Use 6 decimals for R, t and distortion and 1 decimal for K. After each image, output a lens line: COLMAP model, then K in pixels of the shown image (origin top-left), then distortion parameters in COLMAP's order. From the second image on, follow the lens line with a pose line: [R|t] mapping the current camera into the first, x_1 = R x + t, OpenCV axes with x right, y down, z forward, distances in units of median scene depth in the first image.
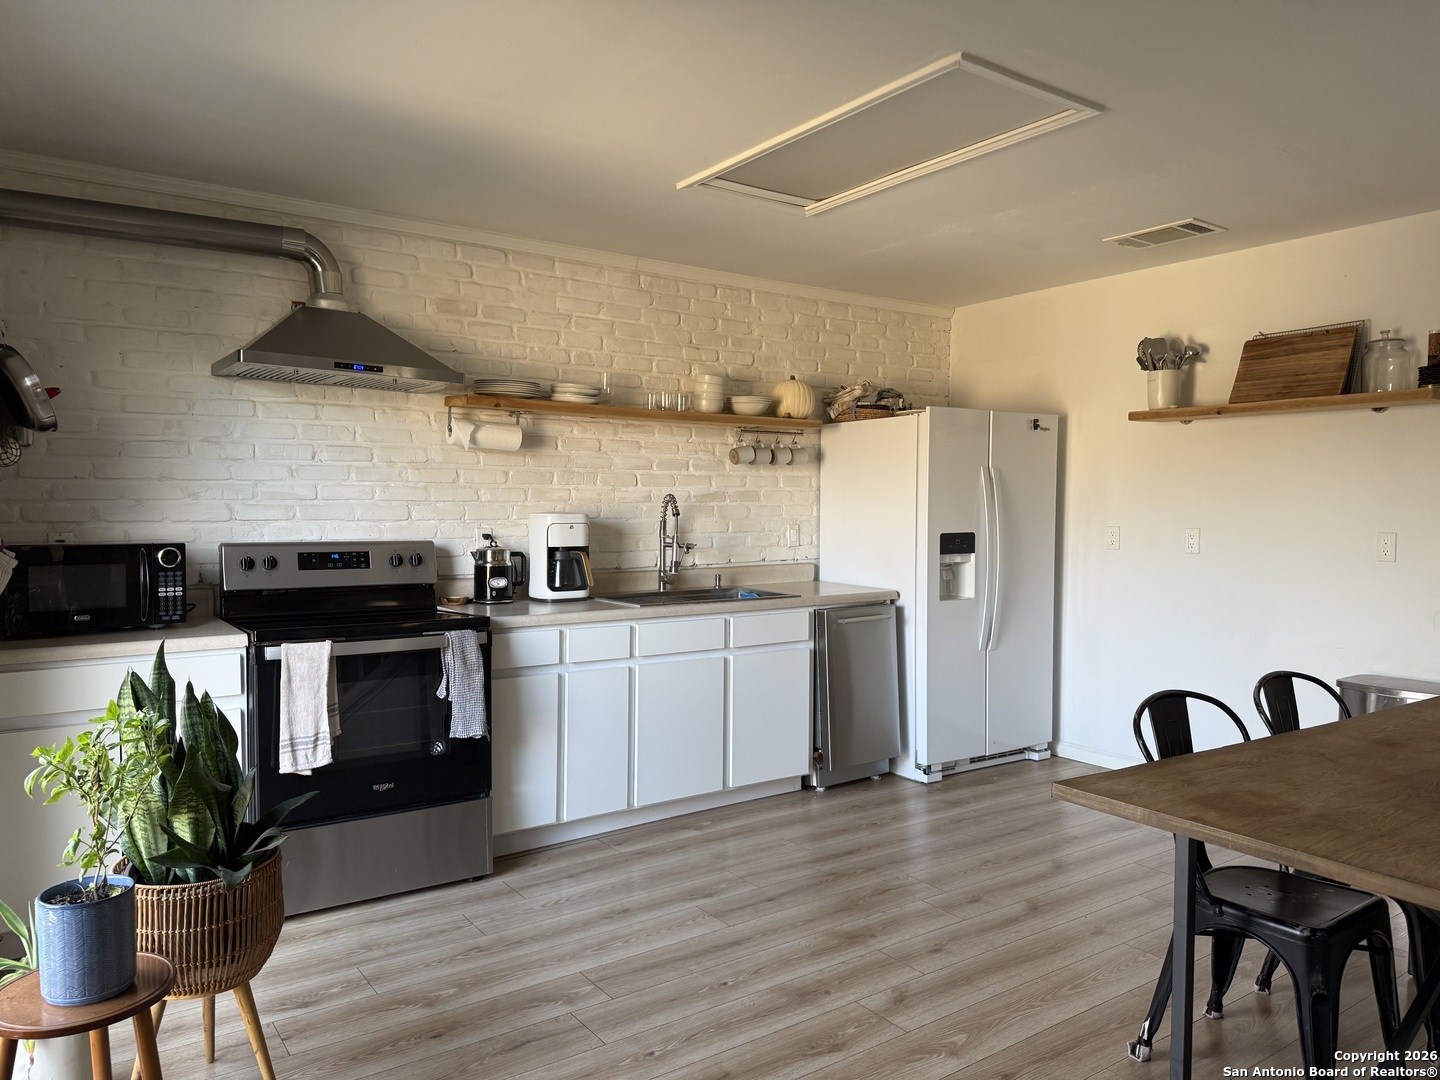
lens RADIAL K [[1004.0, 0, 715.8], [0, 1004.0, 546.5], [0, 0, 1]] dist [0.087304, -0.119898]
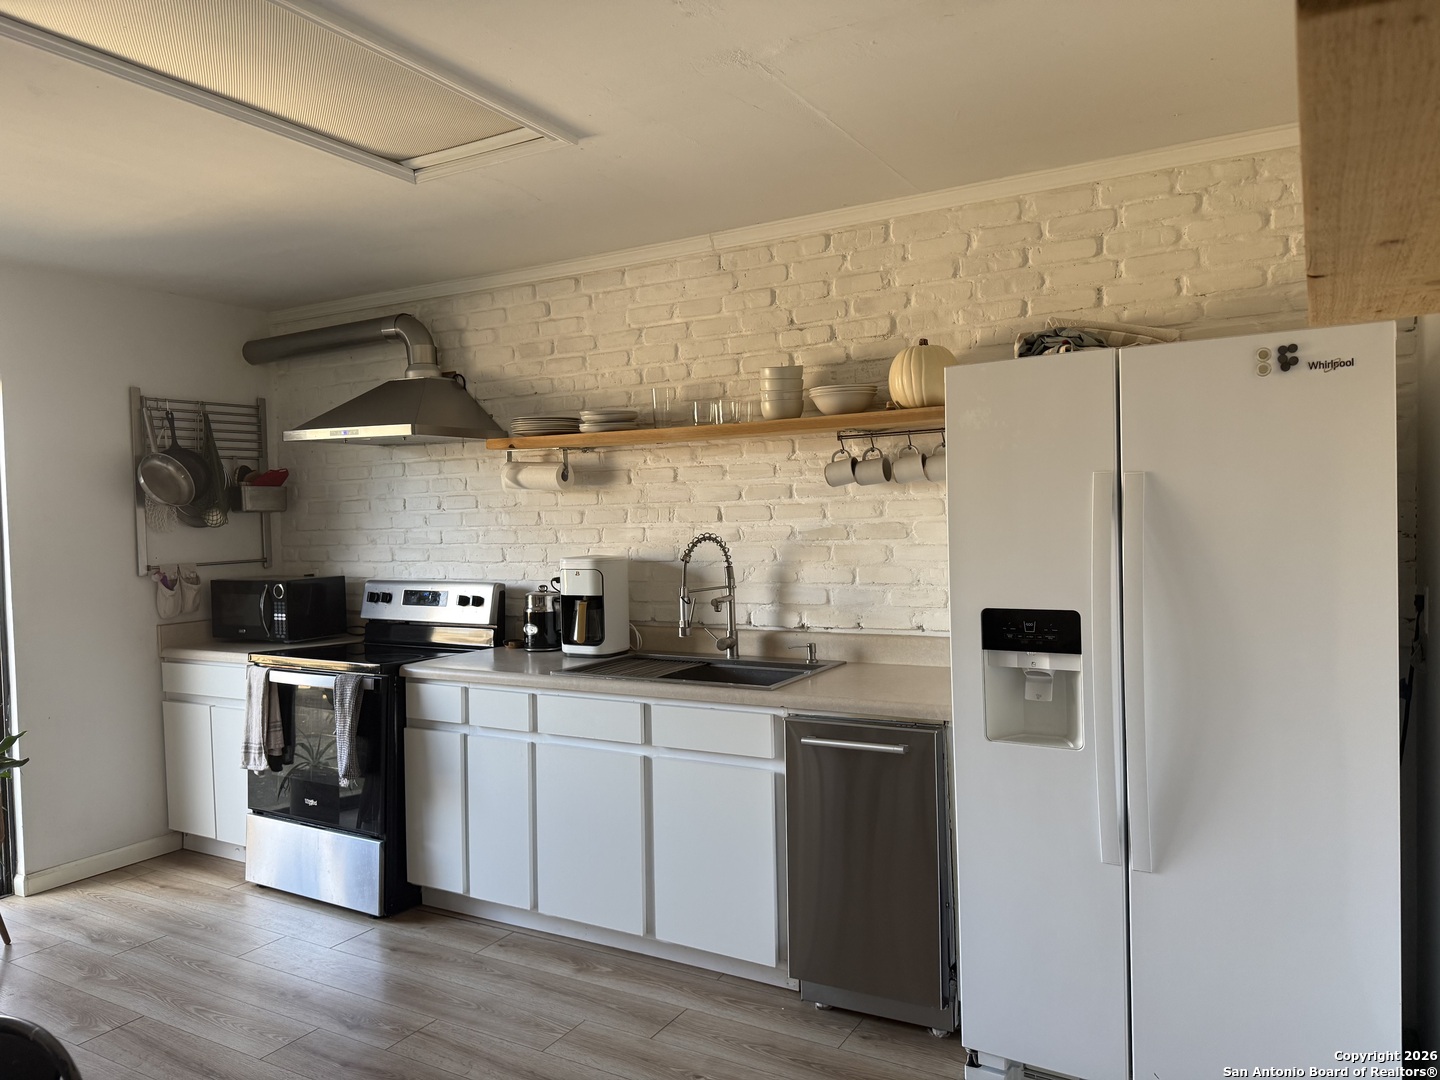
lens RADIAL K [[1004.0, 0, 717.3], [0, 1004.0, 546.1], [0, 0, 1]] dist [0.087304, -0.119898]
pose [[0.418822, 0.012032, -0.907989, 0.699712], [-0.015296, 0.999864, 0.006194, -0.050145], [0.907939, 0.011295, 0.418949, 0.729765]]
